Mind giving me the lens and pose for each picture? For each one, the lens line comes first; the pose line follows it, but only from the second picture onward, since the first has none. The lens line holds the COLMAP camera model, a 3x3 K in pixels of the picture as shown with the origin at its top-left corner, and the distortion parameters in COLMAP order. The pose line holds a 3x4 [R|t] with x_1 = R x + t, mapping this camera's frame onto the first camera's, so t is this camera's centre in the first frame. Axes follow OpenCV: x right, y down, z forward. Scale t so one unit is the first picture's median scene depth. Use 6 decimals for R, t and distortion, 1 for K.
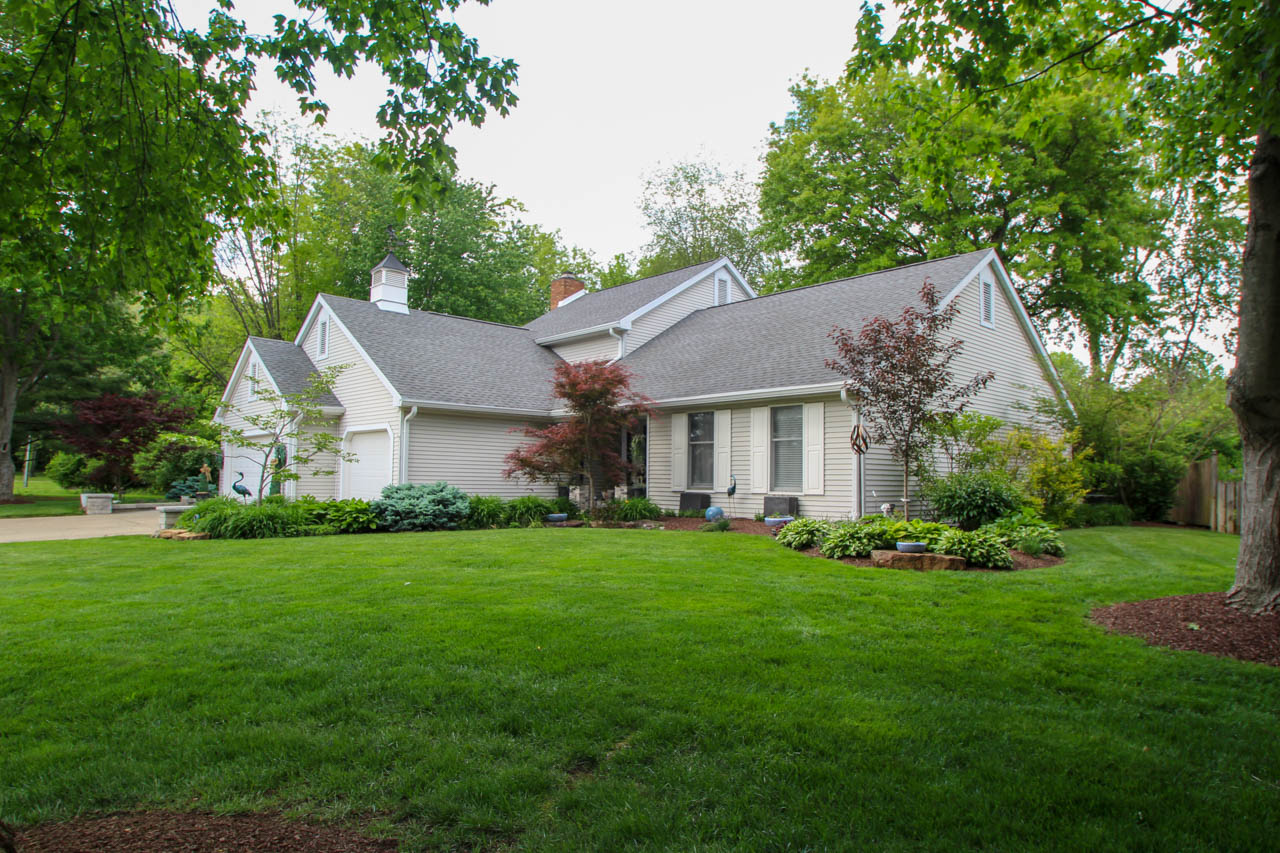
lens RADIAL K [[778.7, 0, 640.0], [0, 778.7, 426.5], [0, 0, 1]] dist [-0.006747, 0.000882]
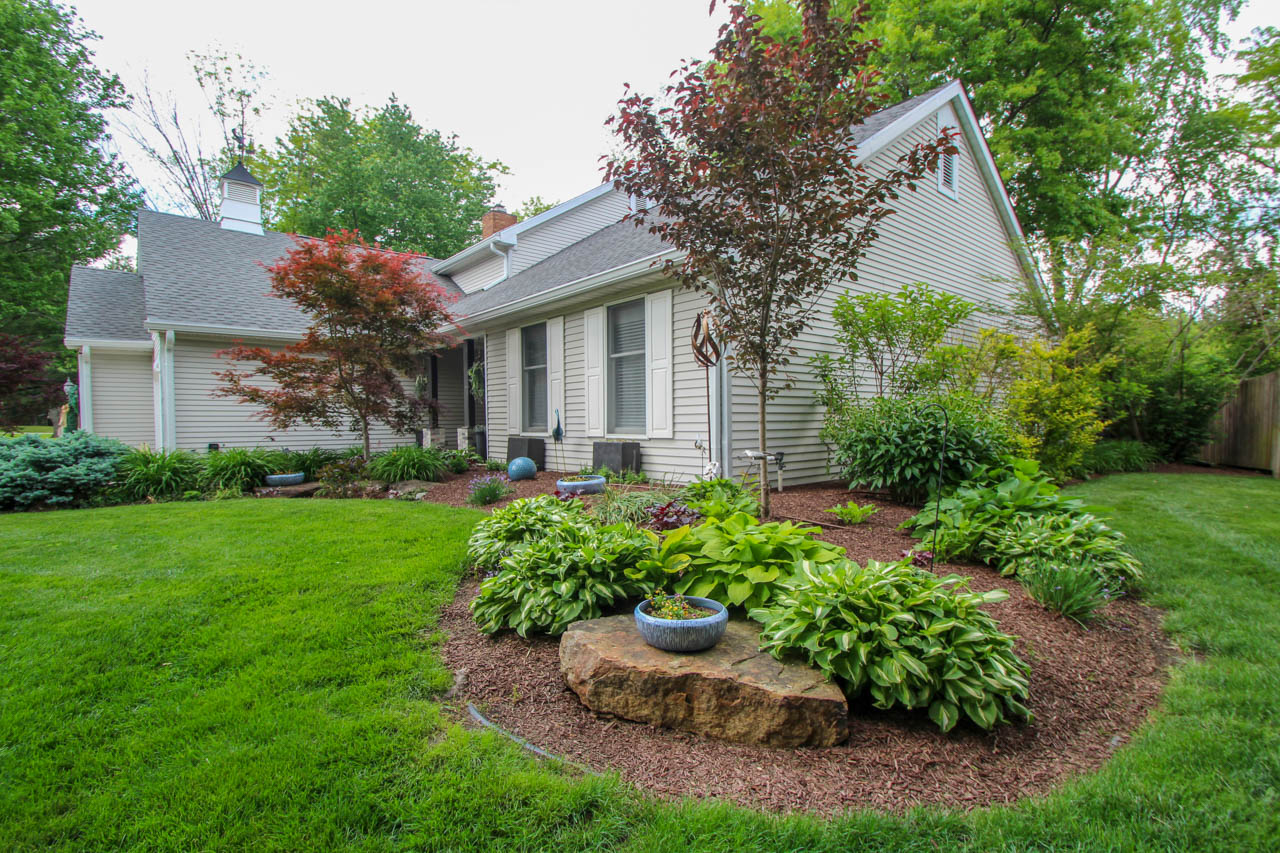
lens RADIAL K [[601.5, 0, 645.9], [0, 601.5, 434.2], [0, 0, 1]] dist [-0.000953, -0.000734]
pose [[0.998953, -0.020757, -0.040769, 0.226102], [0.024350, 0.995672, 0.089692, 0.039419], [0.038731, -0.090591, 0.995135, 0.504263]]
